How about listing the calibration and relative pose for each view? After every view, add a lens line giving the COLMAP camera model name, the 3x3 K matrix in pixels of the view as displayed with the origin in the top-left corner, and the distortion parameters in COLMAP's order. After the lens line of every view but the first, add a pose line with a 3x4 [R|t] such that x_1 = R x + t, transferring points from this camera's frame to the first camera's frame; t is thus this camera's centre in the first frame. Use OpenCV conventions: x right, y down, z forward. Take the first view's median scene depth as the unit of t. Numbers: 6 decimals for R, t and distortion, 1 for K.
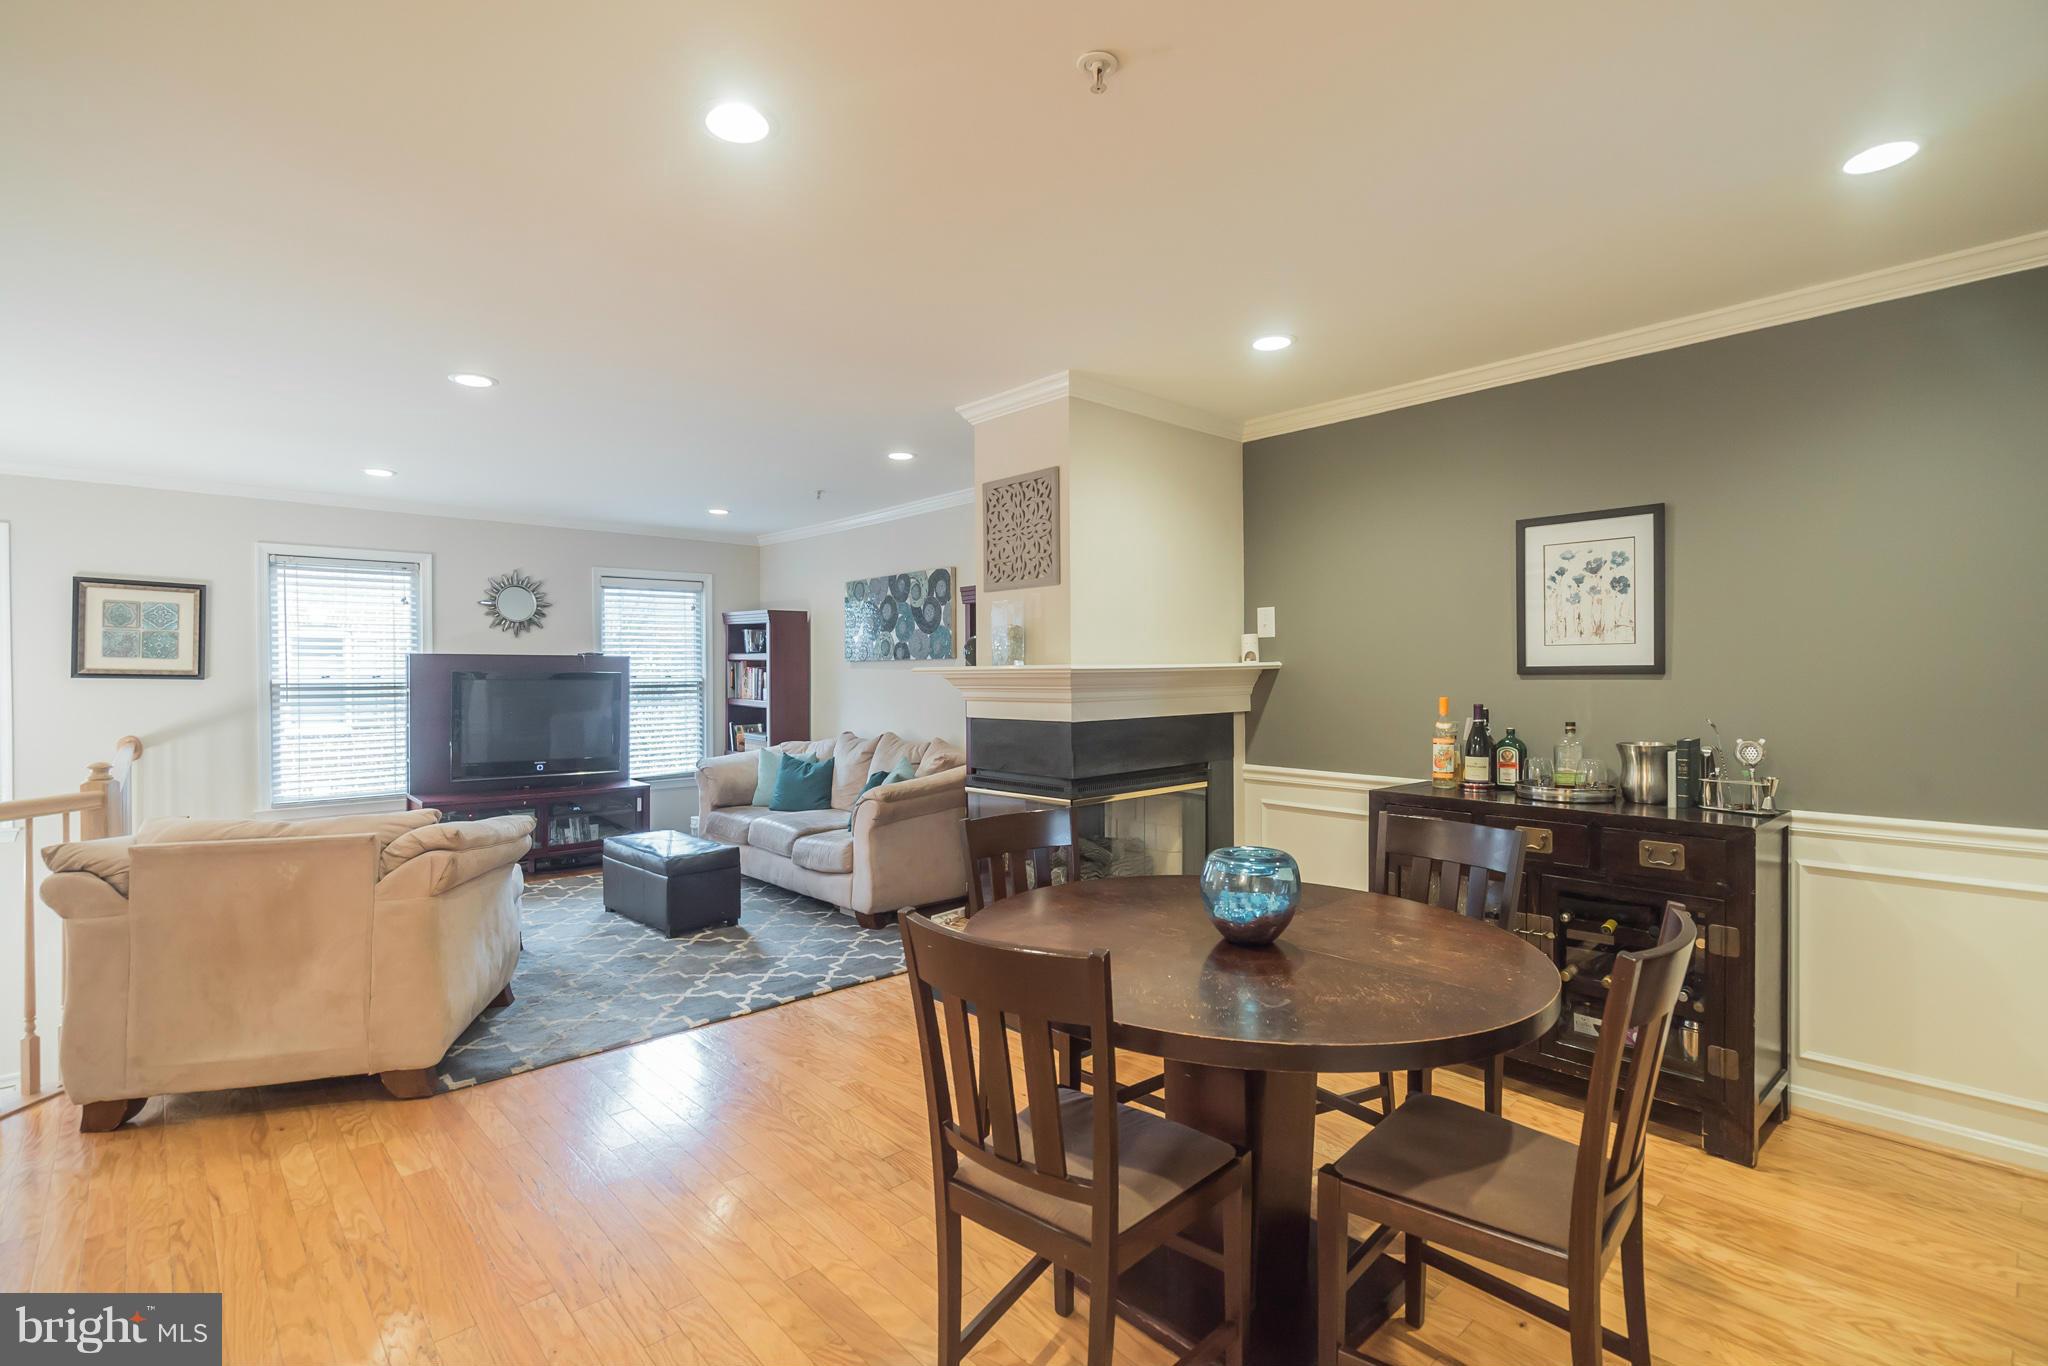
lens RADIAL K [[955.2, 0, 1016.9], [0, 955.2, 679.1], [0, 0, 1]] dist [-0.002490, 0.000875]
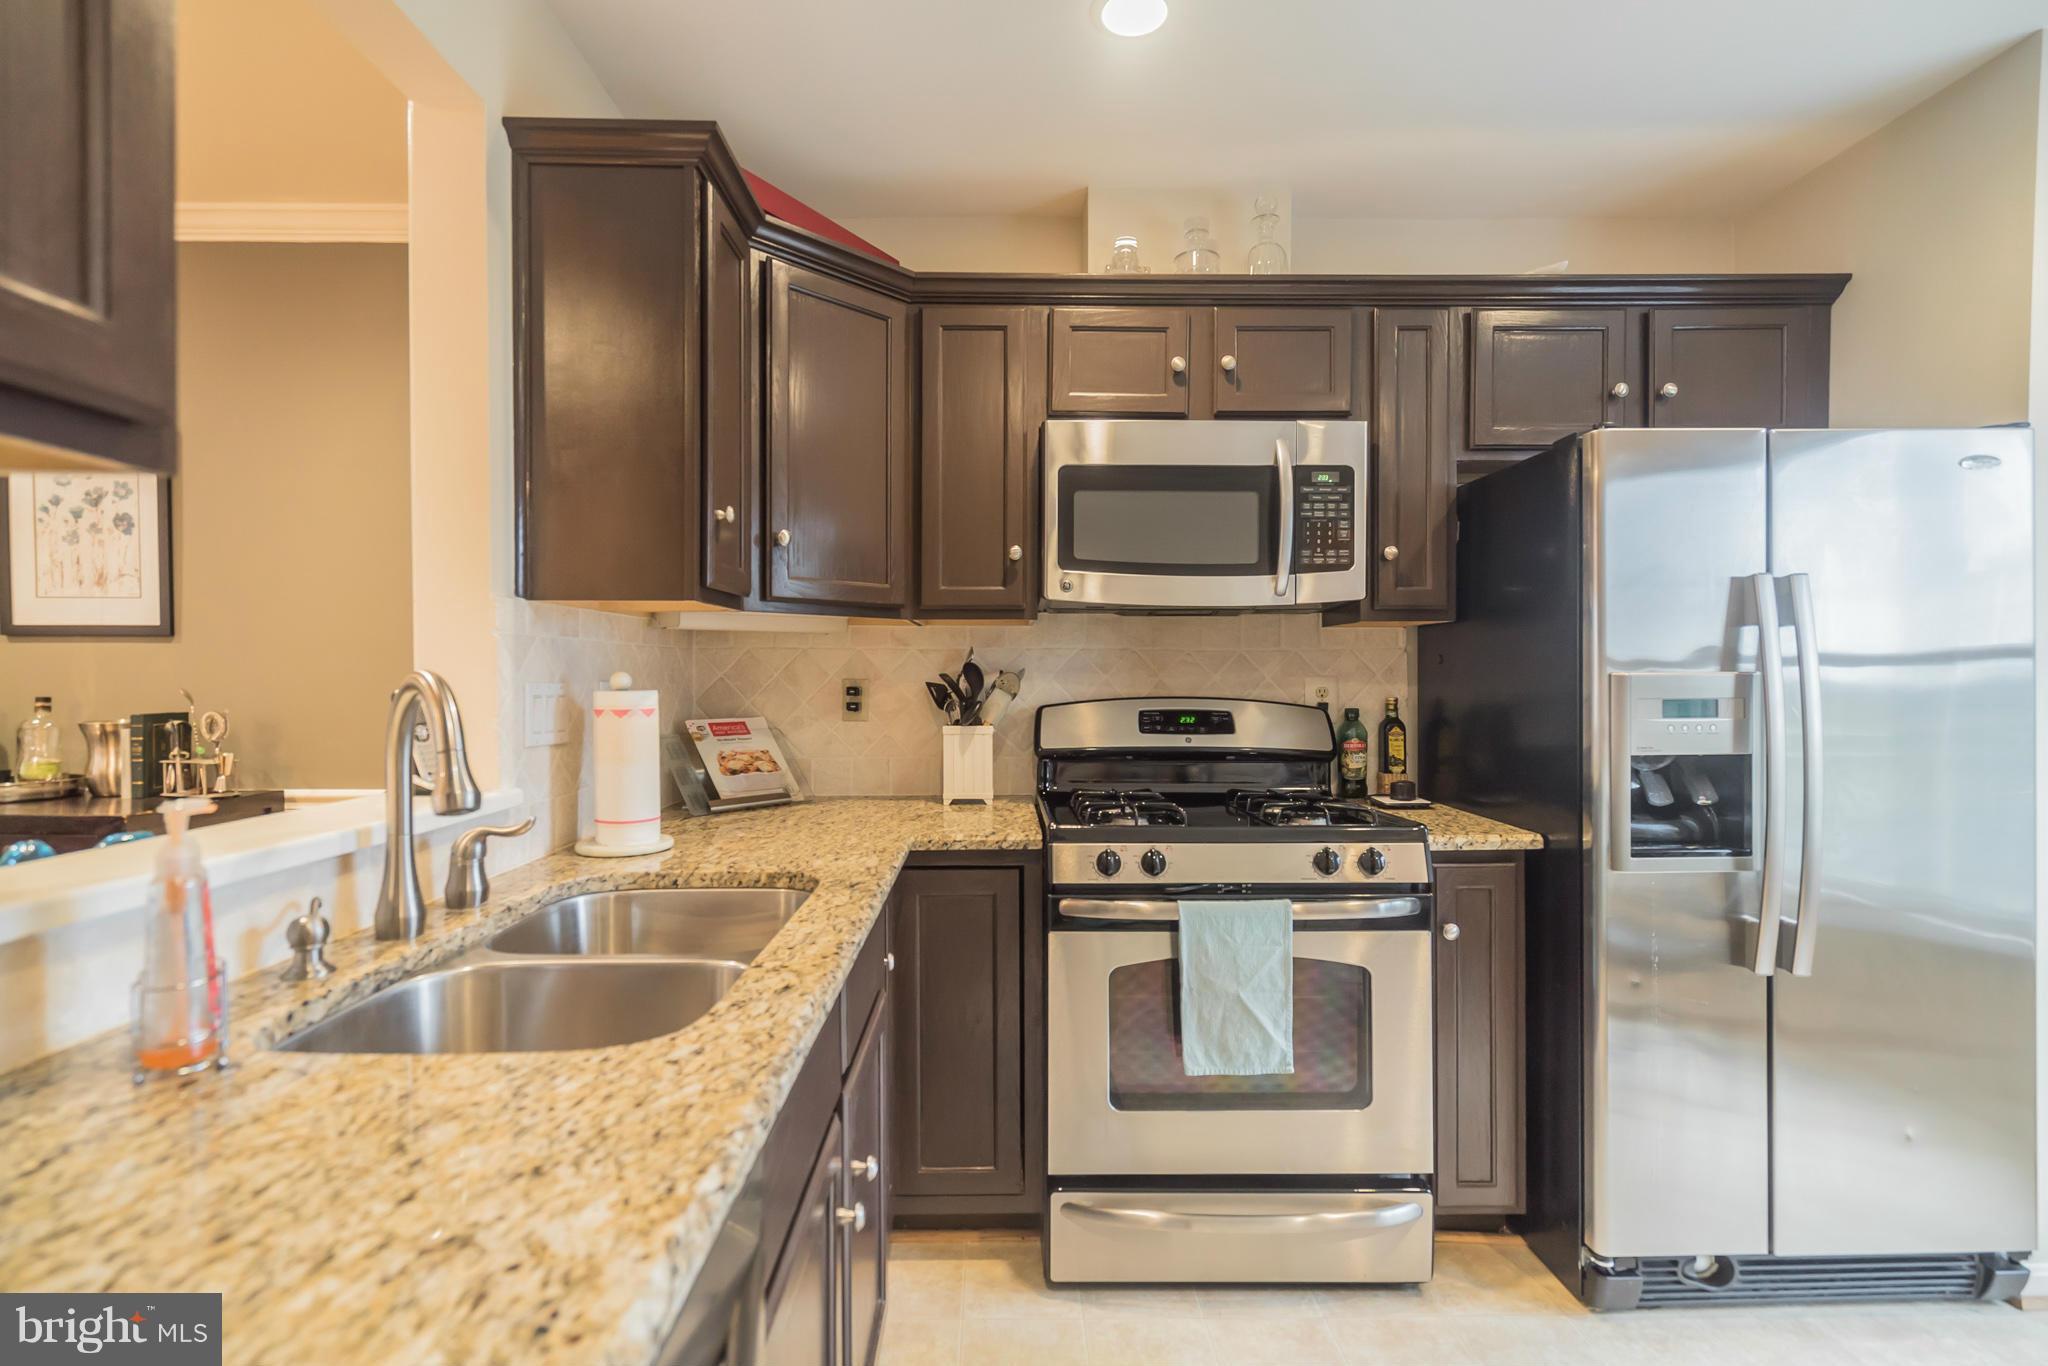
lens RADIAL K [[955.2, 0, 1016.9], [0, 955.2, 679.1], [0, 0, 1]] dist [-0.002490, 0.000875]
pose [[0.660564, -0.000638, 0.750770, 0.326998], [-0.000282, 0.999999, 0.001098, 0.018671], [-0.750770, -0.000937, 0.660563, -0.052564]]
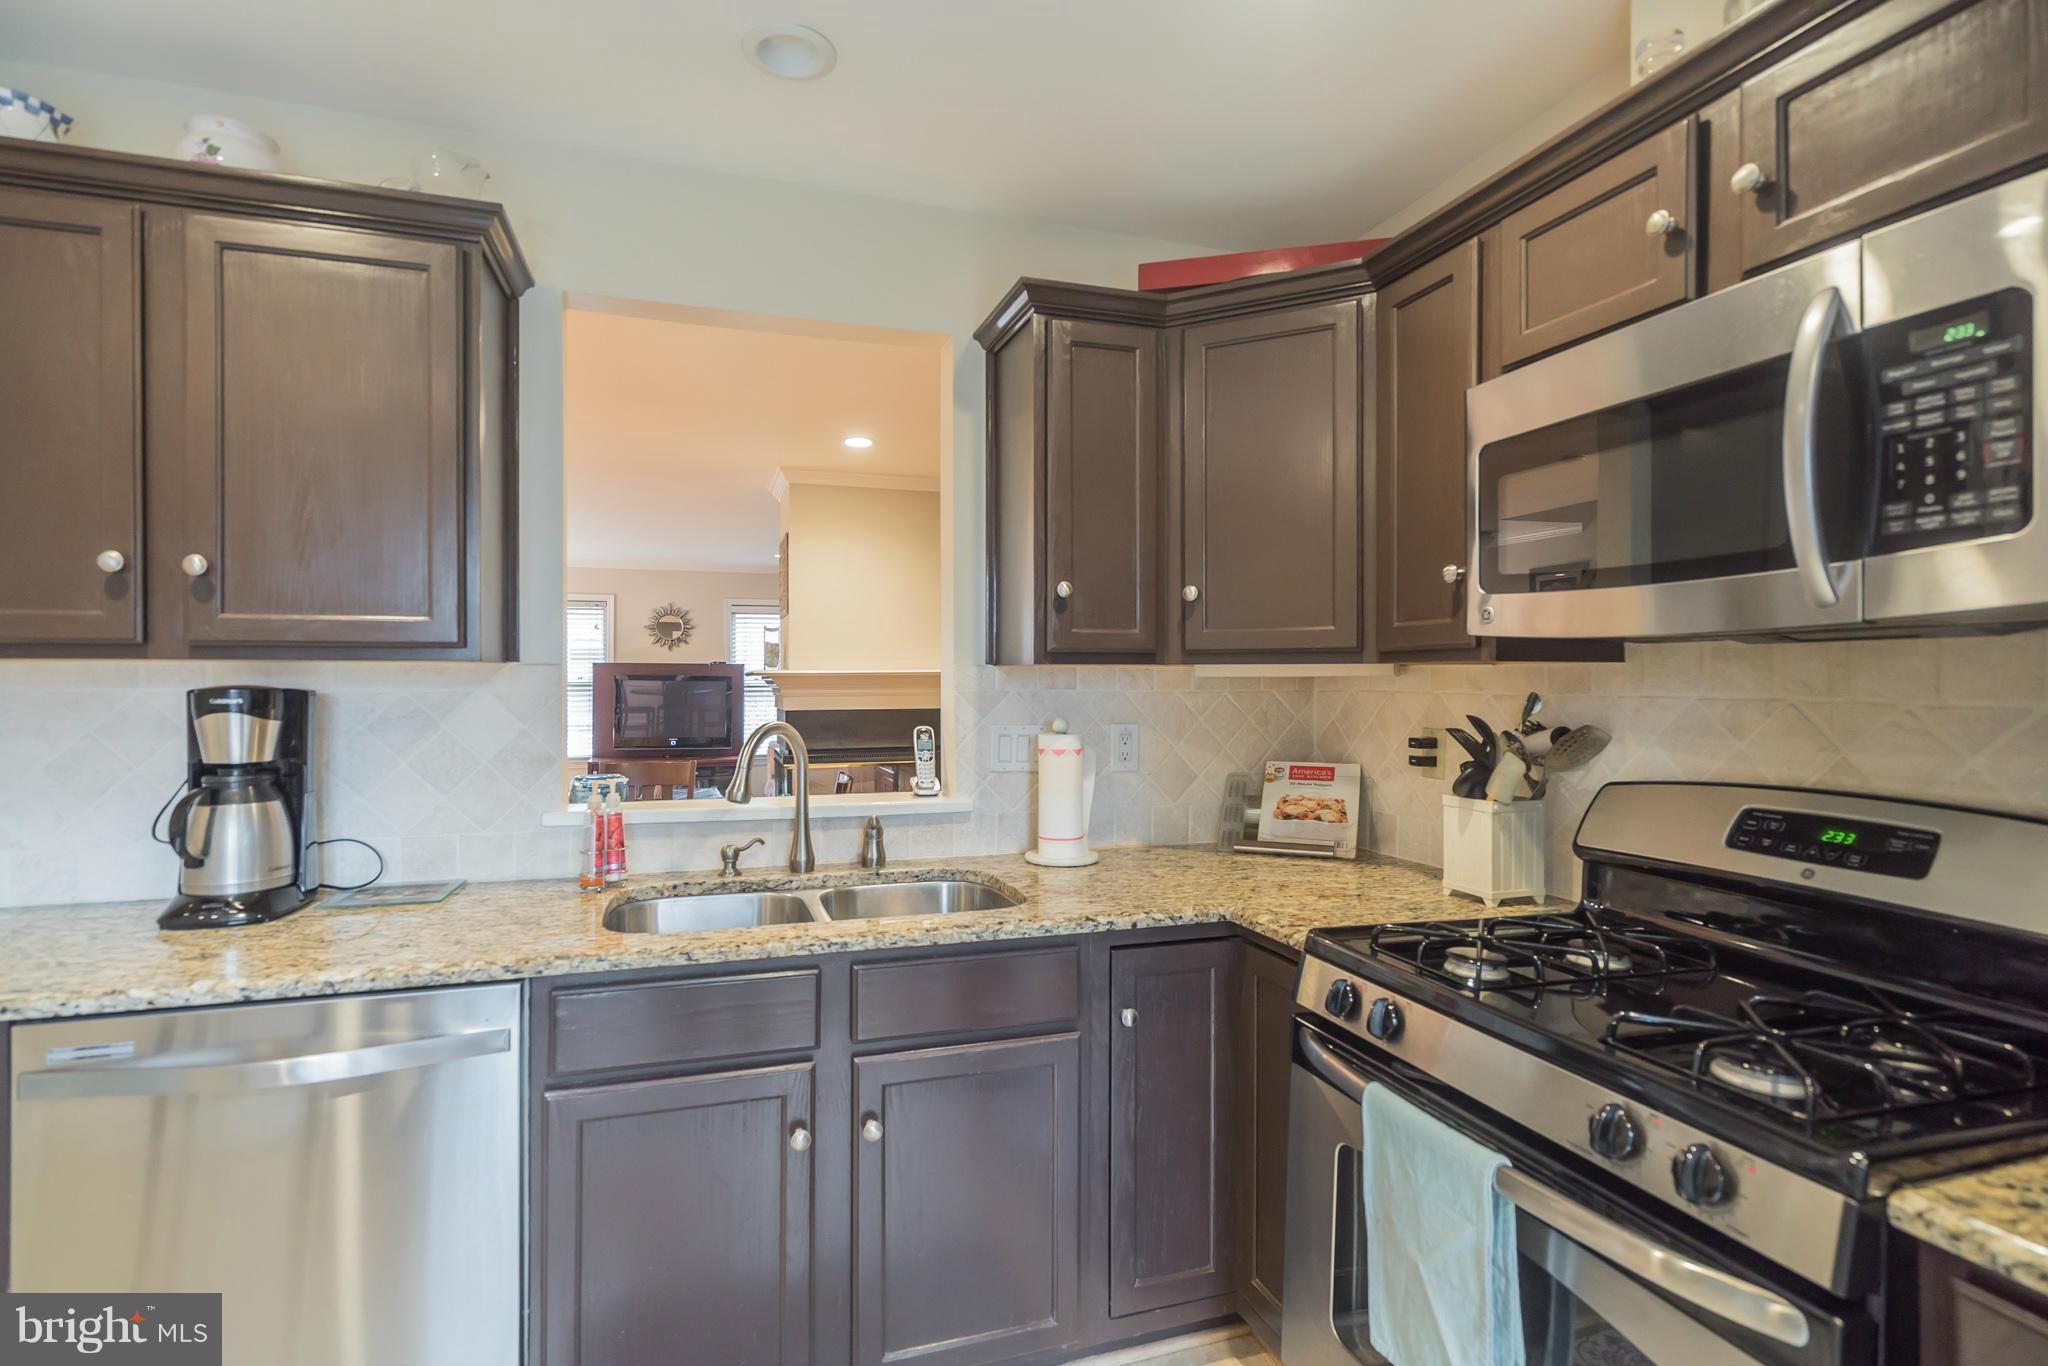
lens RADIAL K [[960.9, 0, 989.0], [0, 960.9, 684.6], [0, 0, 1]] dist [0.002125, 0.000294]
pose [[0.906634, 0.006476, -0.421869, 0.646970], [-0.005521, 0.999979, 0.003487, -0.000768], [0.421882, -0.000832, 0.906650, -0.128612]]
